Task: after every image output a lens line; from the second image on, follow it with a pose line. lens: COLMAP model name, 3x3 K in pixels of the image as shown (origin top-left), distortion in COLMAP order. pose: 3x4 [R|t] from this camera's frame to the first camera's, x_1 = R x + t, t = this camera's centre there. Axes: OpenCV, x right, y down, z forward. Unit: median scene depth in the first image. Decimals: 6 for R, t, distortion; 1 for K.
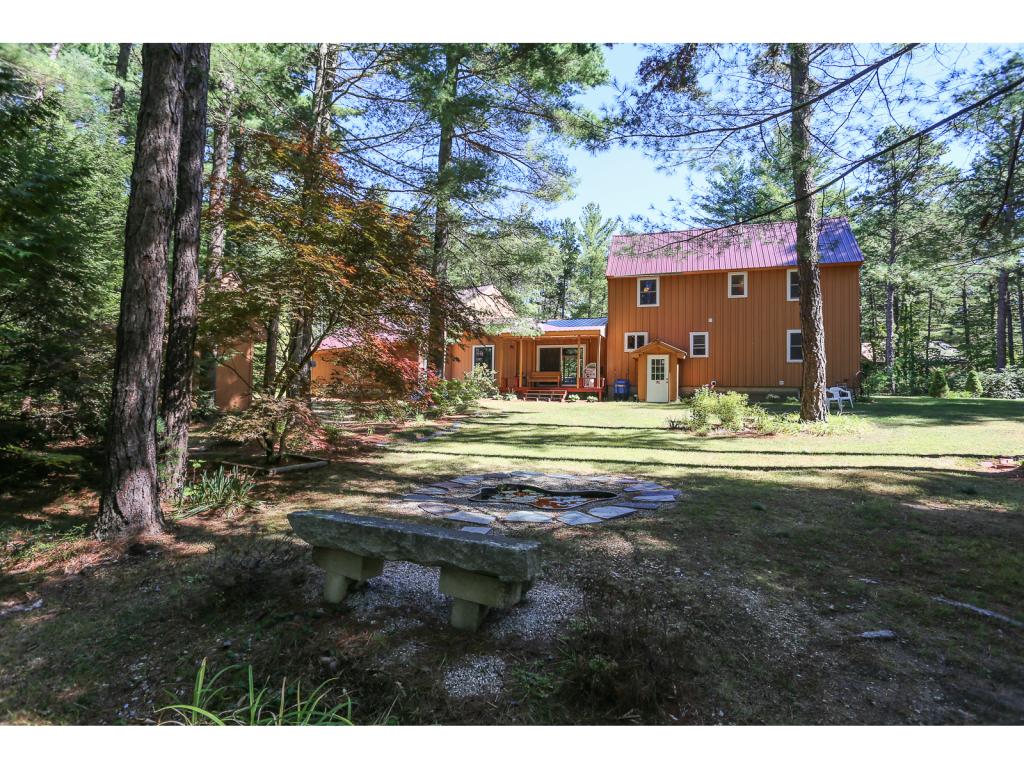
lens RADIAL K [[499.0, 0, 506.3], [0, 499.0, 384.9], [0, 0, 1]] dist [-0.044247, 0.000821]
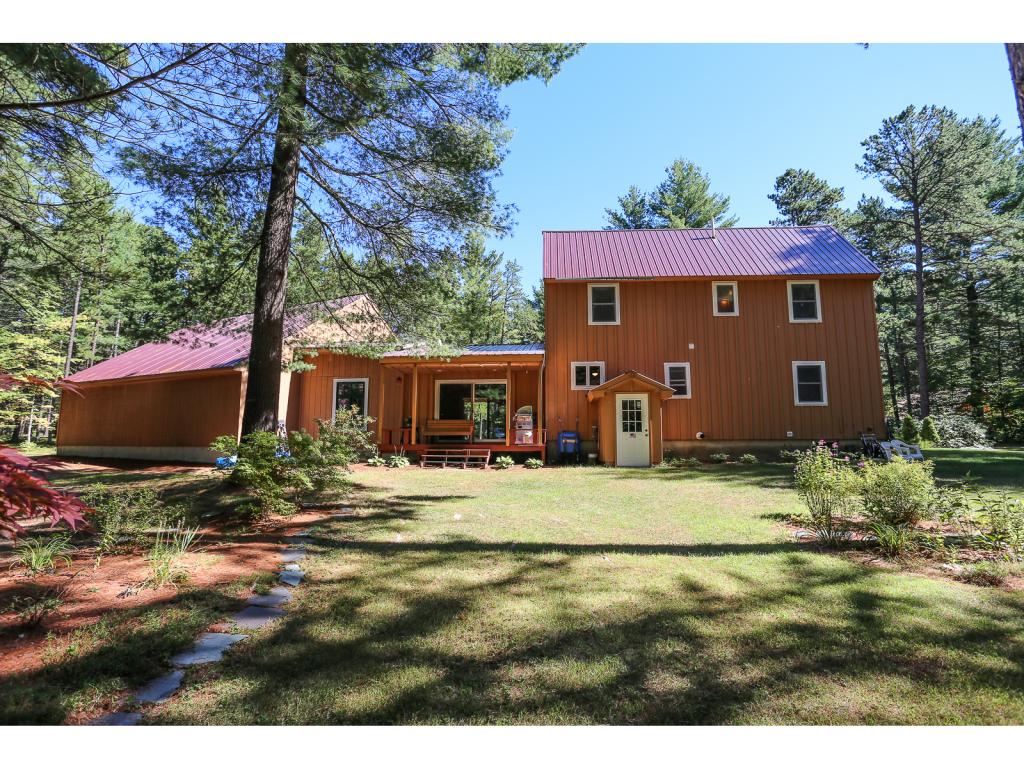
lens RADIAL K [[499.0, 0, 506.3], [0, 499.0, 384.9], [0, 0, 1]] dist [-0.044247, 0.000821]
pose [[0.961208, 0.020885, 0.275032, -0.033450], [0.007170, 0.994900, -0.100607, -0.006222], [-0.275730, 0.098676, 0.956157, 0.387020]]
